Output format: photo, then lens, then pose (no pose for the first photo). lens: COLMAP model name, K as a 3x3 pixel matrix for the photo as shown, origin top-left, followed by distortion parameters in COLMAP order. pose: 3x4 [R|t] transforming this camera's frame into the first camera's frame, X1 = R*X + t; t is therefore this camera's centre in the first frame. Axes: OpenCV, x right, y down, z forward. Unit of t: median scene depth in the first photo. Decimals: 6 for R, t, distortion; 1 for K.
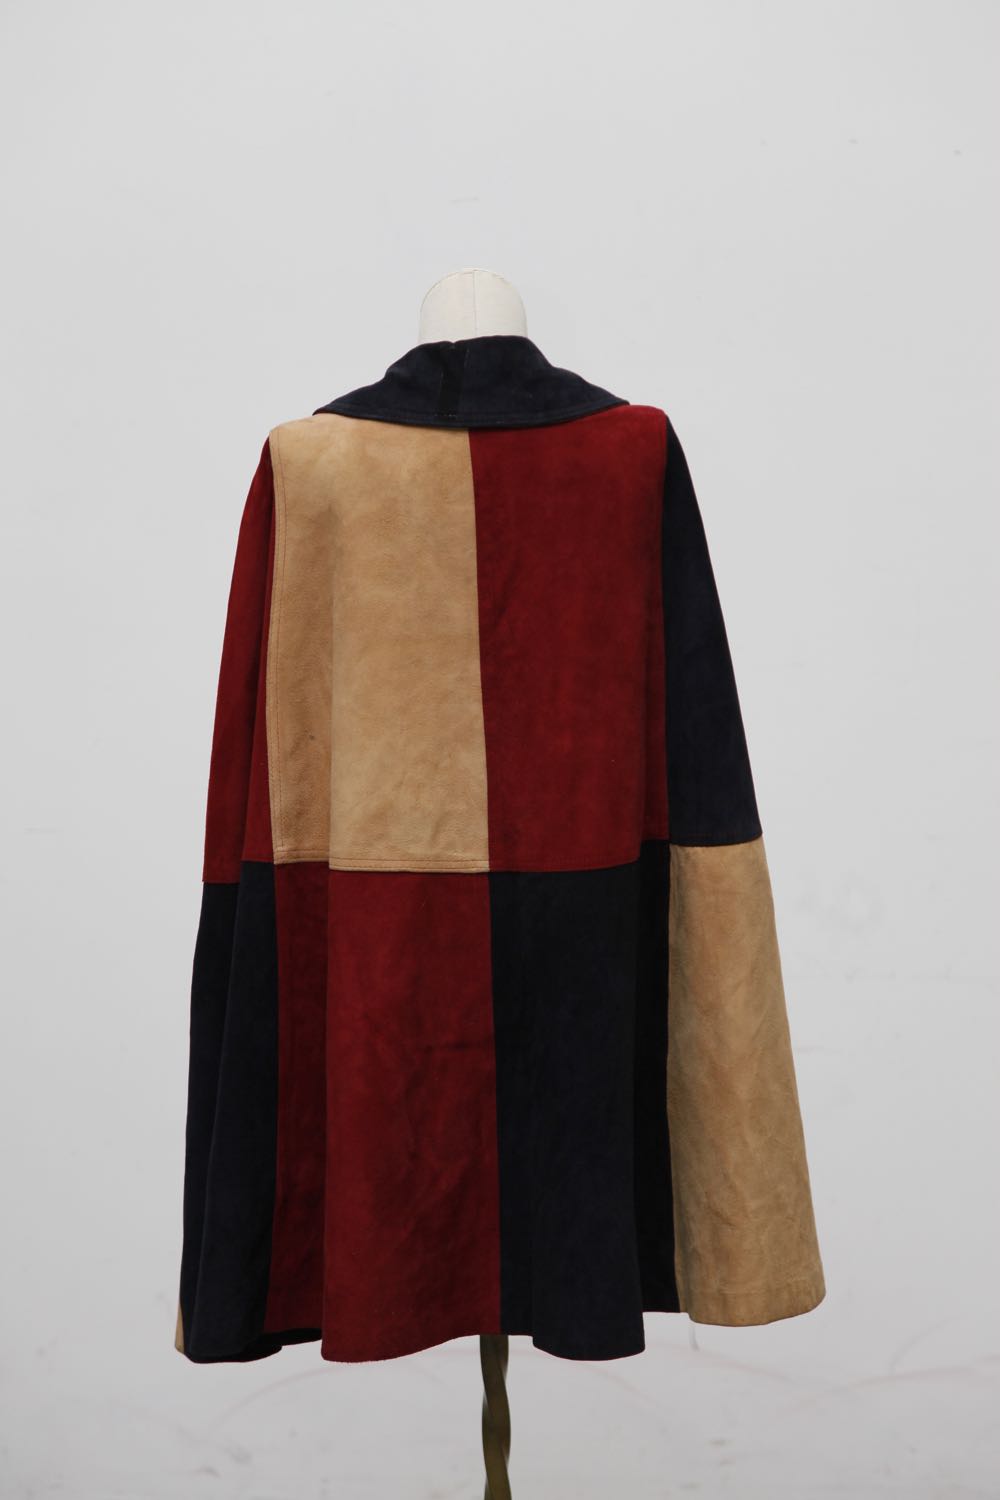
lens RADIAL K [[4019.8, 0, 502.8], [0, 4019.8, 747.4], [0, 0, 1]] dist [0.523493, 0.000000]
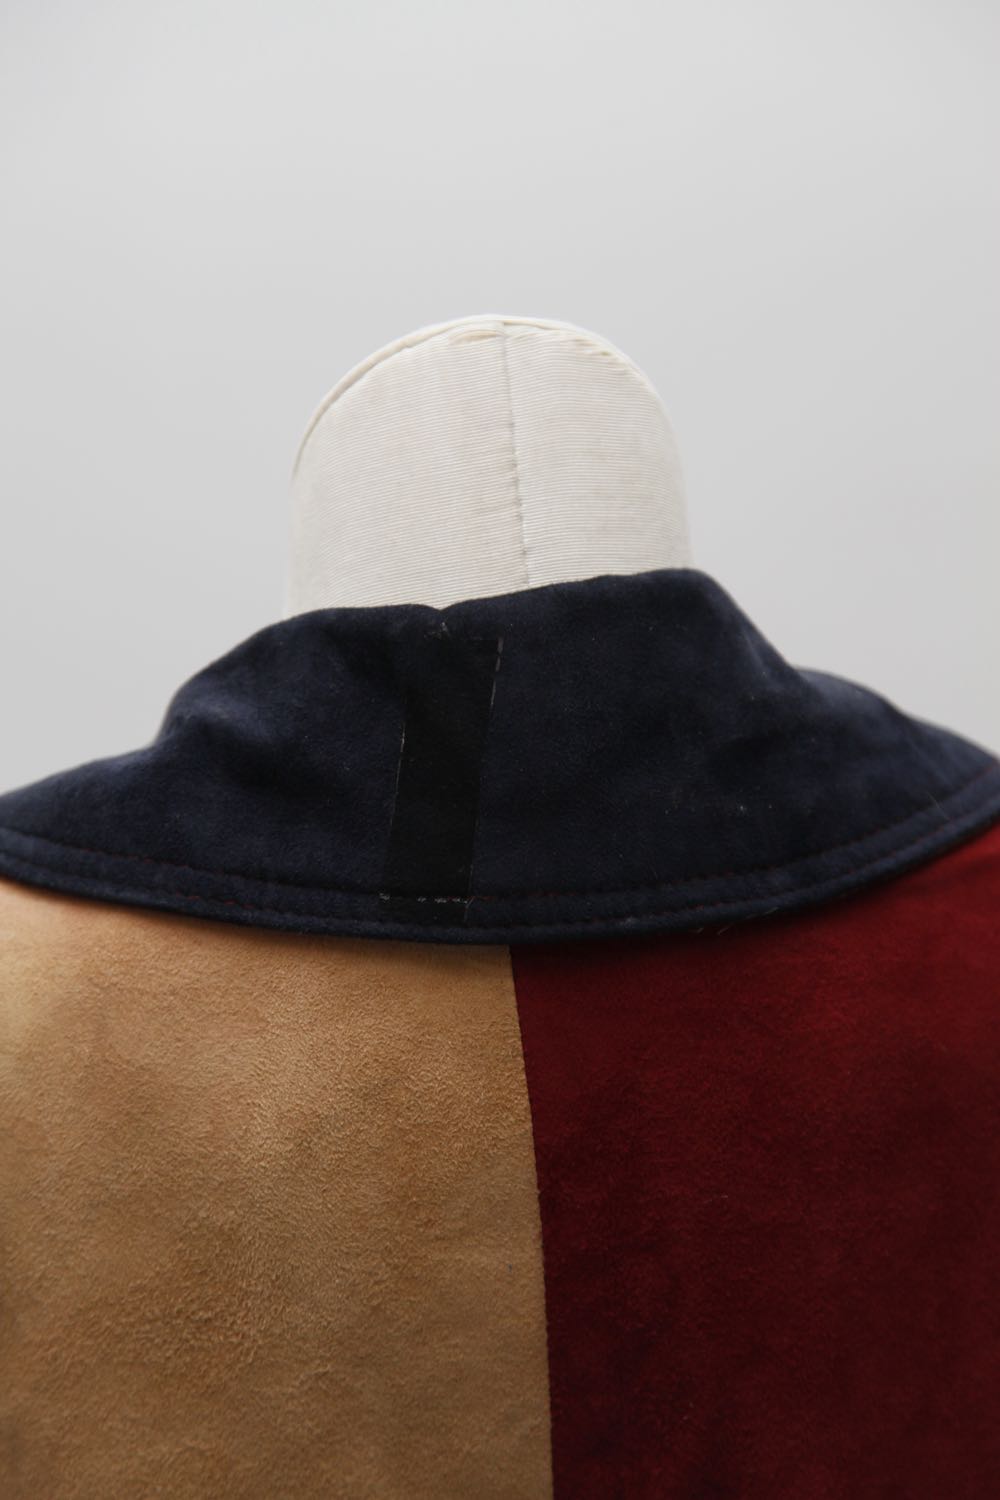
lens RADIAL K [[4019.8, 0, 495.3], [0, 4019.8, 751.2], [0, 0, 1]] dist [0.523493, 0.000000]
pose [[0.994485, -0.023799, 0.102142, -0.035419], [0.018851, 0.998614, 0.049142, -0.103987], [-0.103170, -0.046945, 0.993555, 0.745214]]
